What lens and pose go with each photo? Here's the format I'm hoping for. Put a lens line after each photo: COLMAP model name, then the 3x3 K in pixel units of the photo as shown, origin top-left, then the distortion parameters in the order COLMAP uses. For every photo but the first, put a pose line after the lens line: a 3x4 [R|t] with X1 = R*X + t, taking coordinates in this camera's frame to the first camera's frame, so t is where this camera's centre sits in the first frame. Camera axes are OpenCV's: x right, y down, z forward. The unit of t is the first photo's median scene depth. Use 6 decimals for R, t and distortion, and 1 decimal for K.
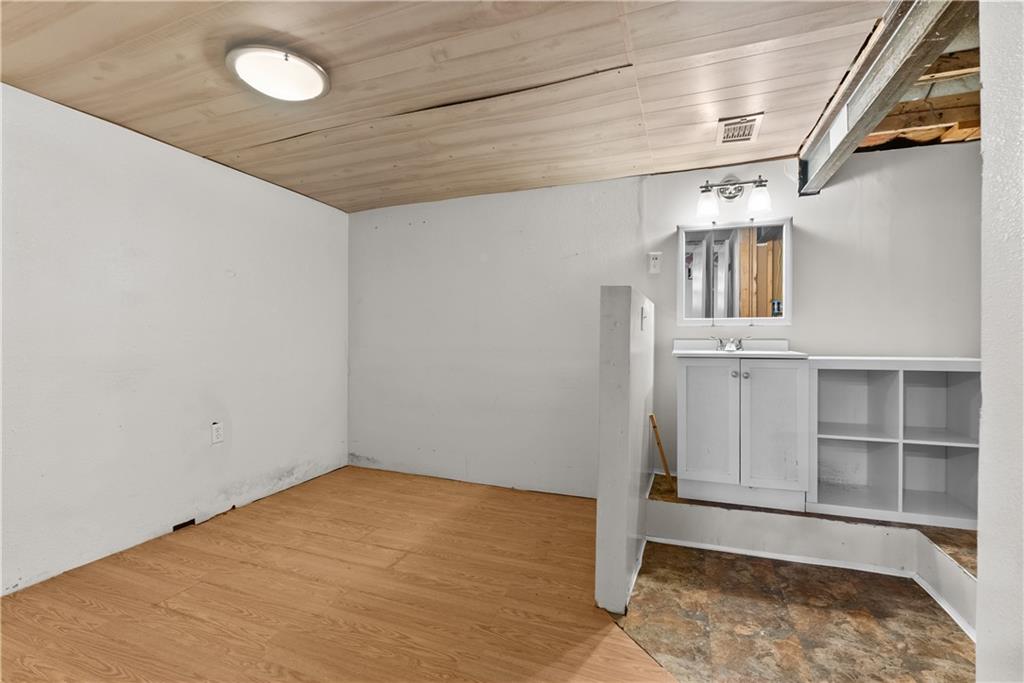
lens RADIAL K [[454.9, 0, 512.0], [0, 454.9, 341.5], [0, 0, 1]] dist [-0.013973, 0.007866]
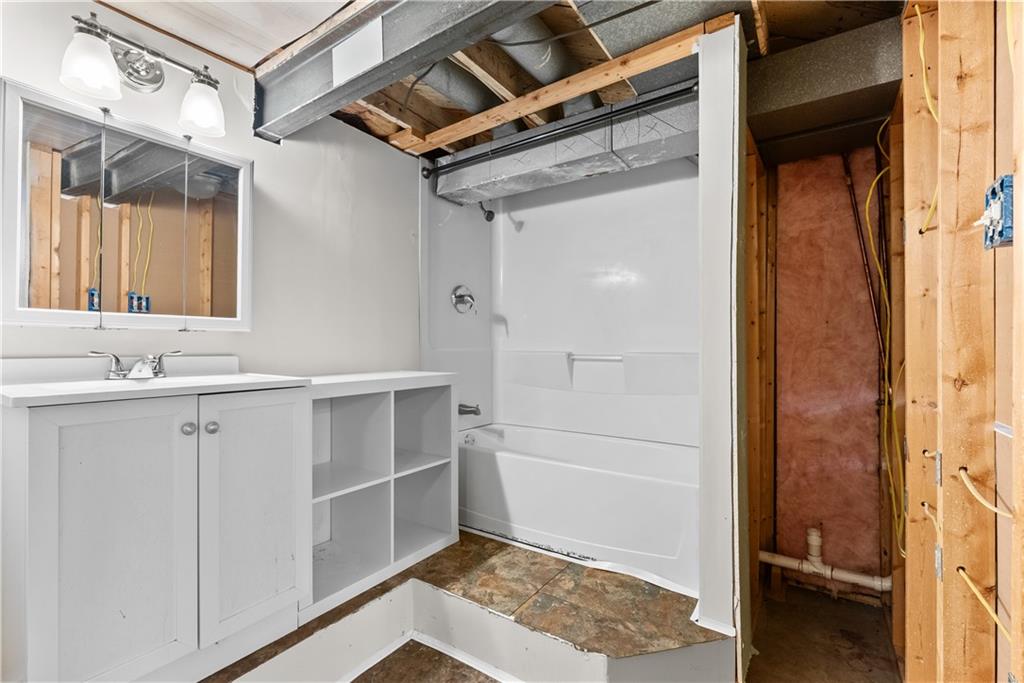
lens RADIAL K [[454.9, 0, 512.0], [0, 454.9, 341.5], [0, 0, 1]] dist [-0.013973, 0.007866]
pose [[0.219993, 0.009539, 0.975455, 0.090065], [0.007824, 0.999903, -0.011543, -0.013666], [-0.975470, 0.010171, 0.219897, 0.547863]]
